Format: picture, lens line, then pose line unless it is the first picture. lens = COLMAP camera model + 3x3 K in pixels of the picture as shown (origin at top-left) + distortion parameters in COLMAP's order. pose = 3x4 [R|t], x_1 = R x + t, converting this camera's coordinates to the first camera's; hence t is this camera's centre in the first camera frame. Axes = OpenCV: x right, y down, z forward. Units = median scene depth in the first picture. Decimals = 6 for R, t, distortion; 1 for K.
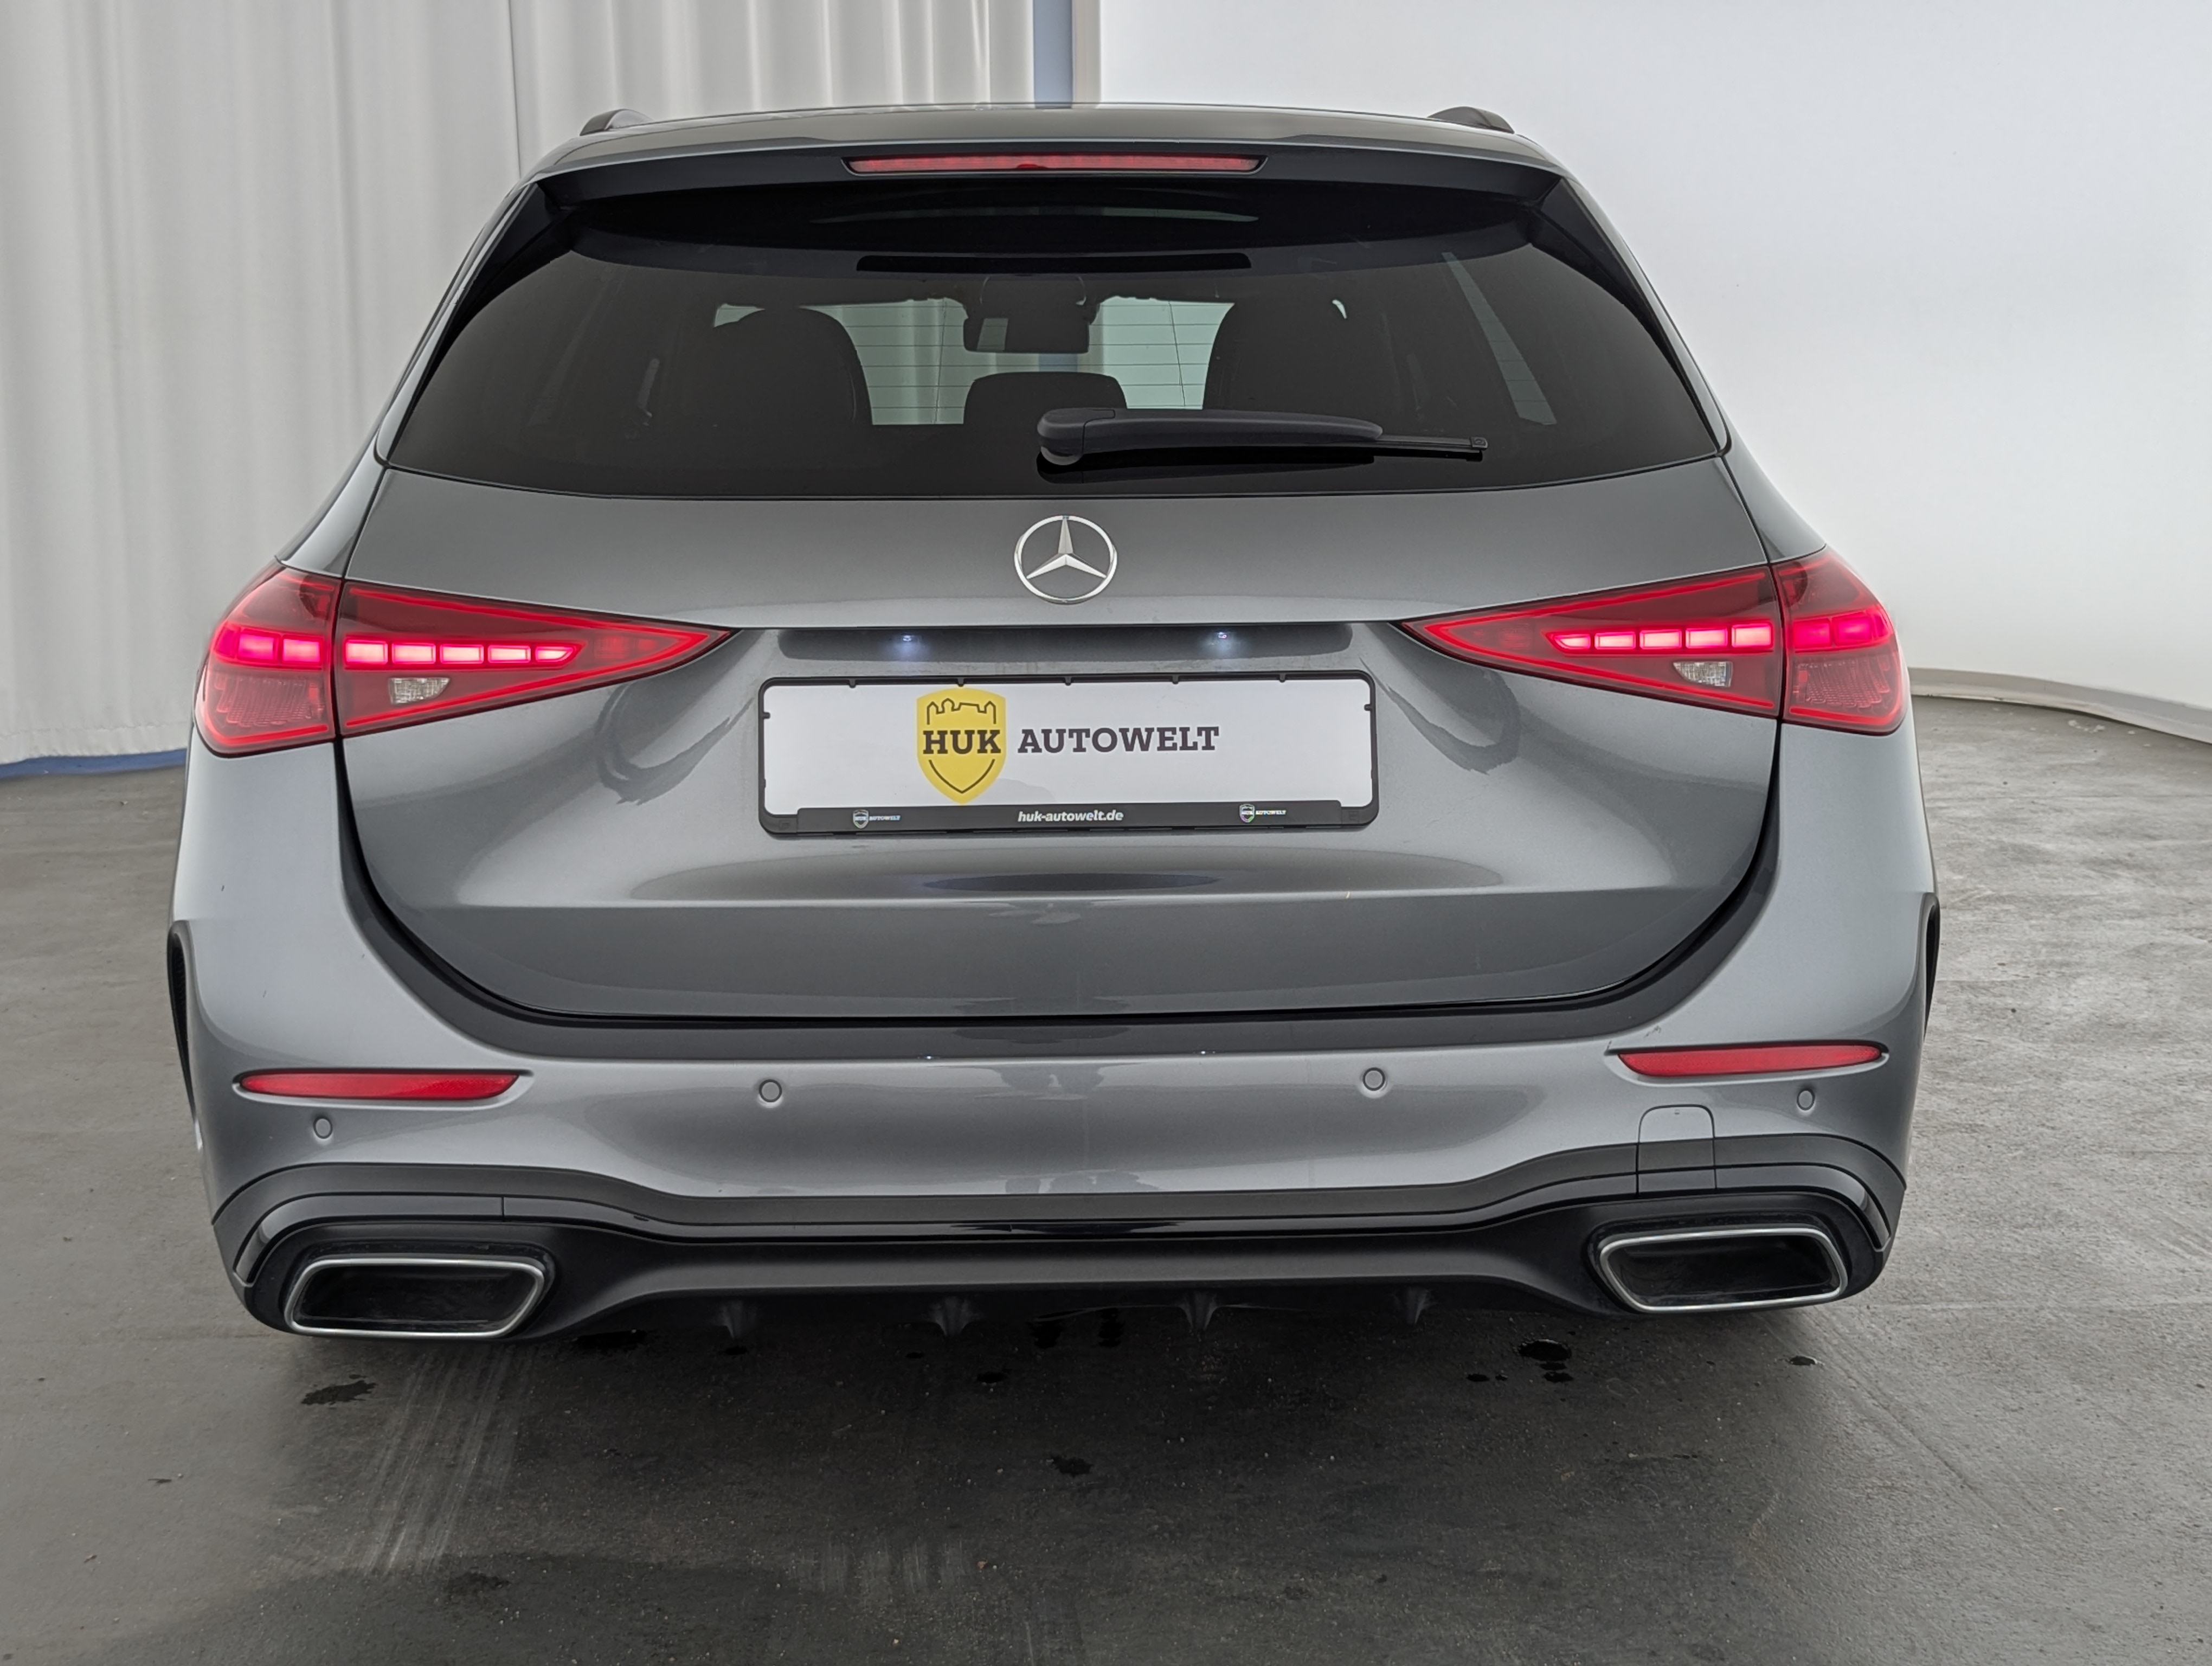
lens RADIAL K [[2248.2, 0, 1103.5], [0, 2248.2, 822.1], [0, 0, 1]] dist [0.080867, -0.185224]
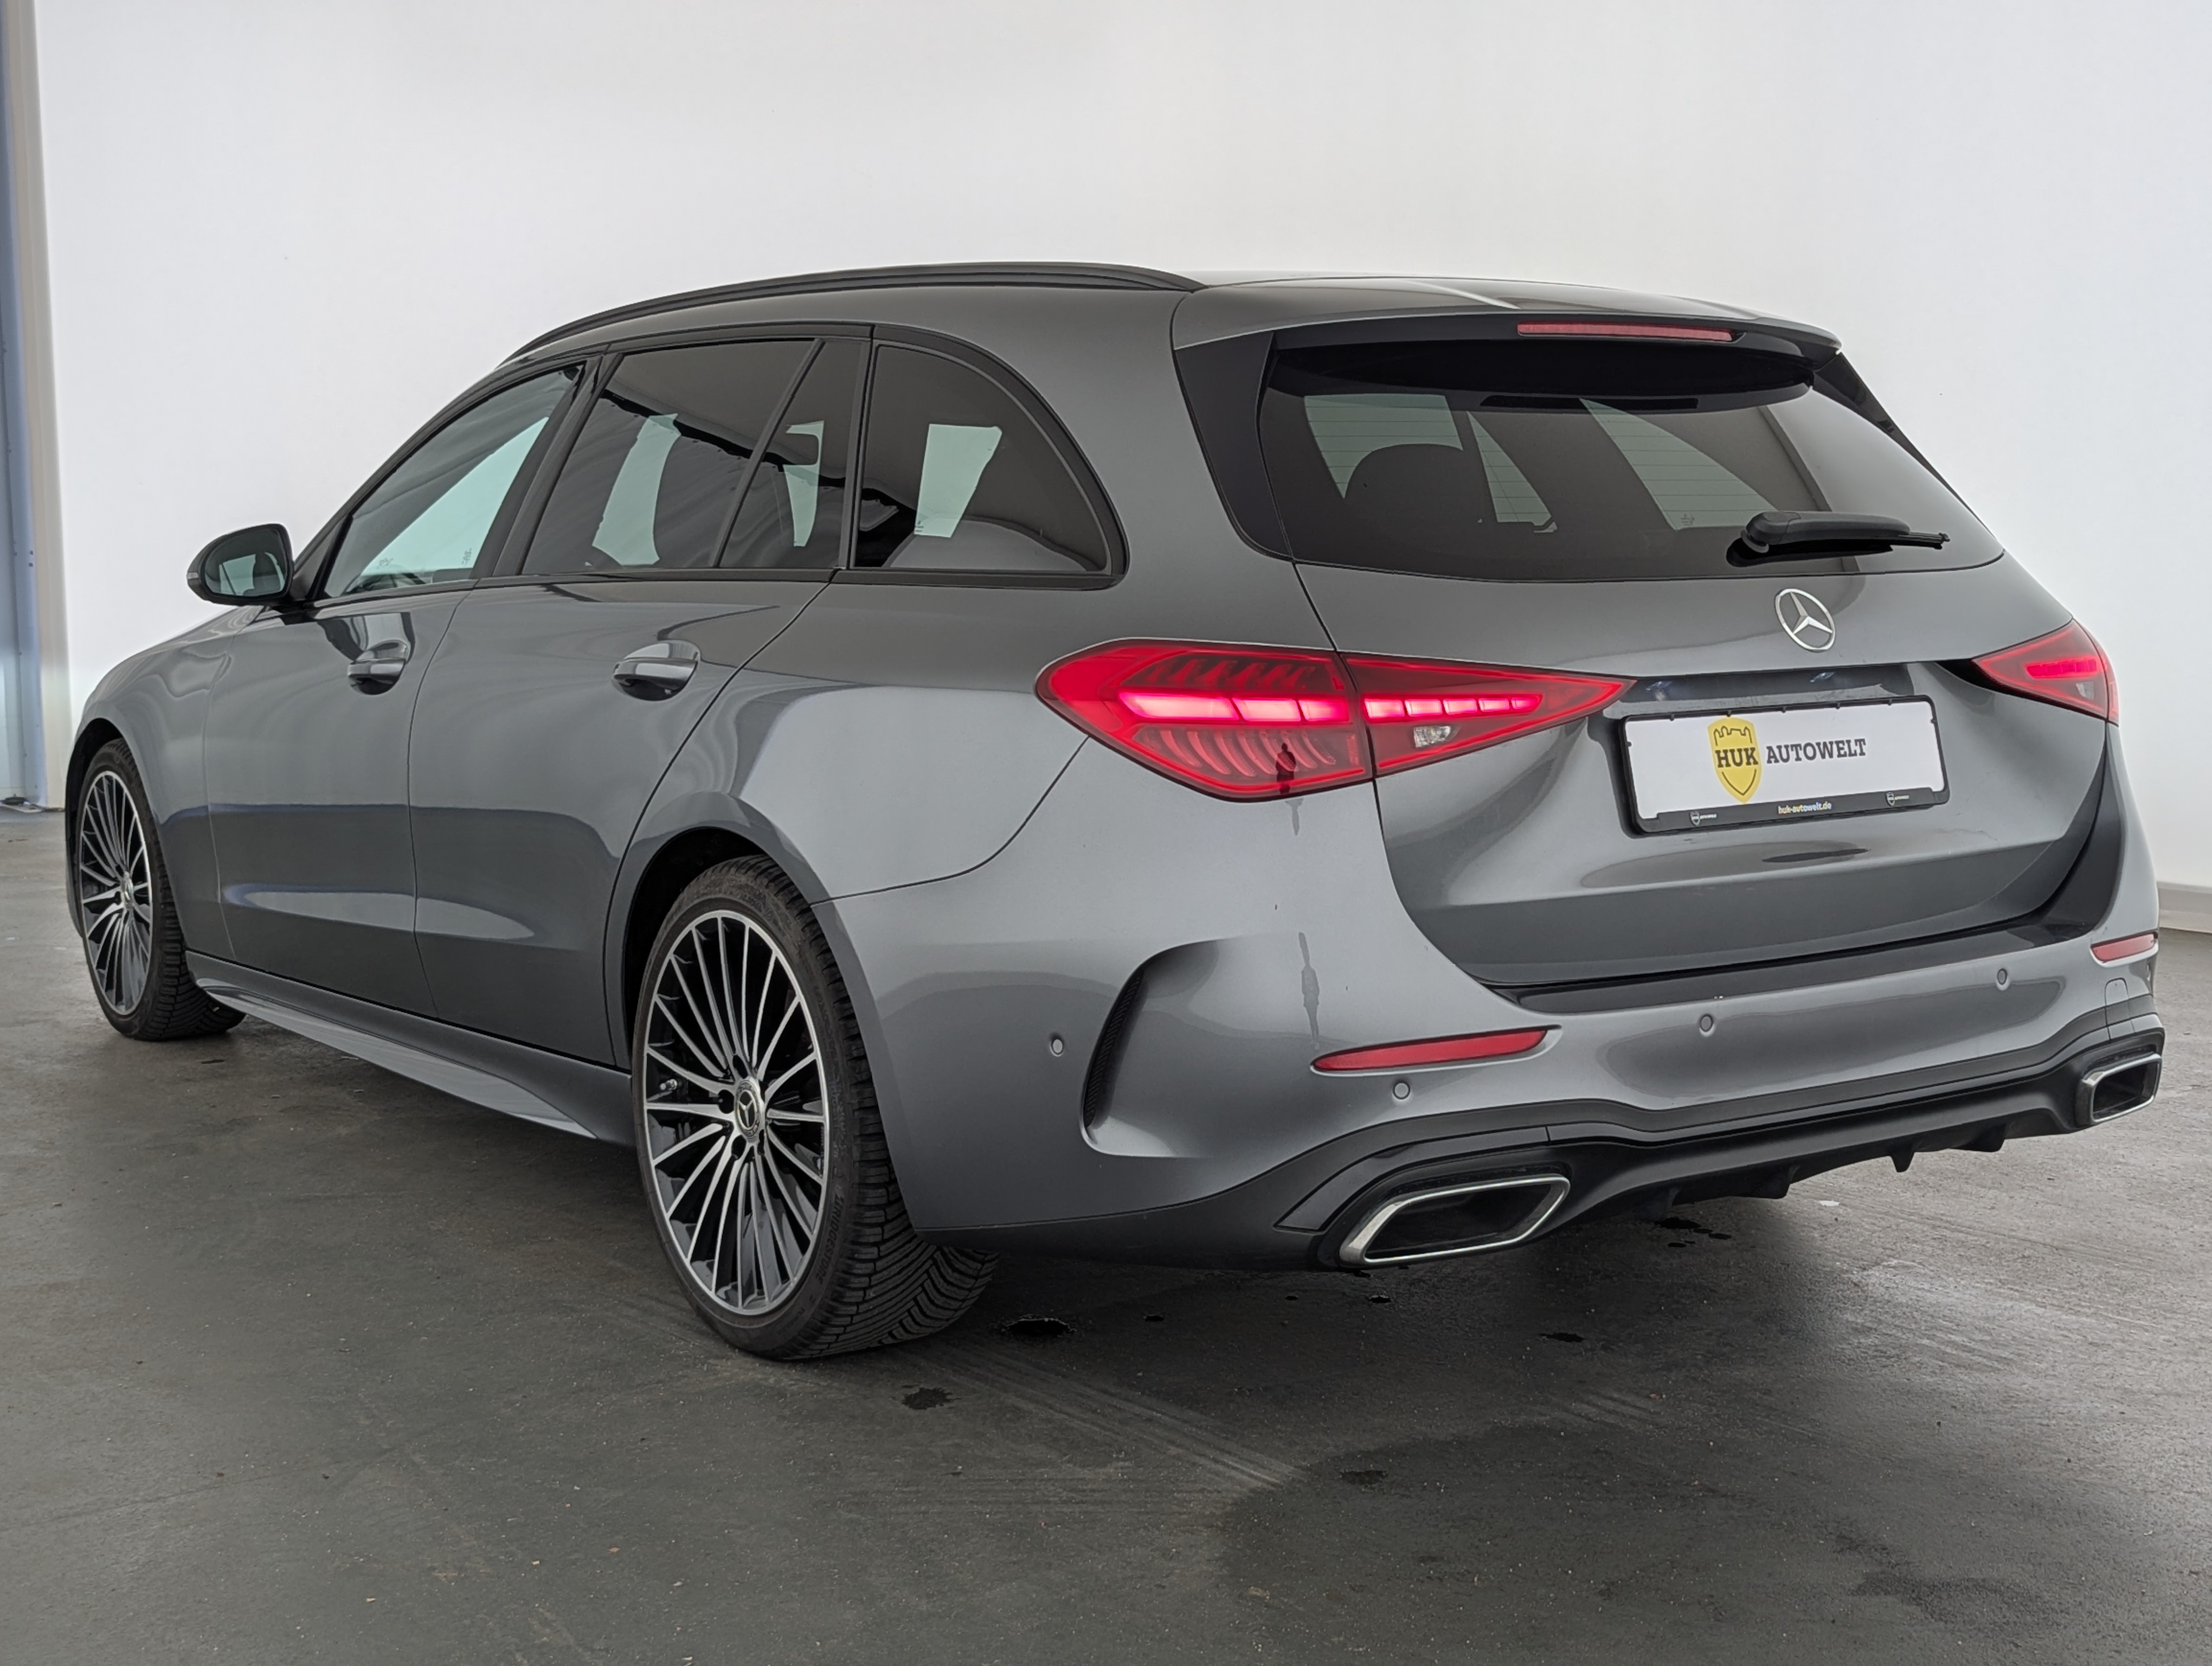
lens RADIAL K [[2248.2, 0, 1103.5], [0, 2248.2, 822.1], [0, 0, 1]] dist [0.080867, -0.185224]
pose [[0.893750, -0.061591, 0.444318, -1.002204], [0.083505, 0.996059, -0.029899, 0.011475], [-0.440725, 0.063825, 0.895370, -0.039759]]
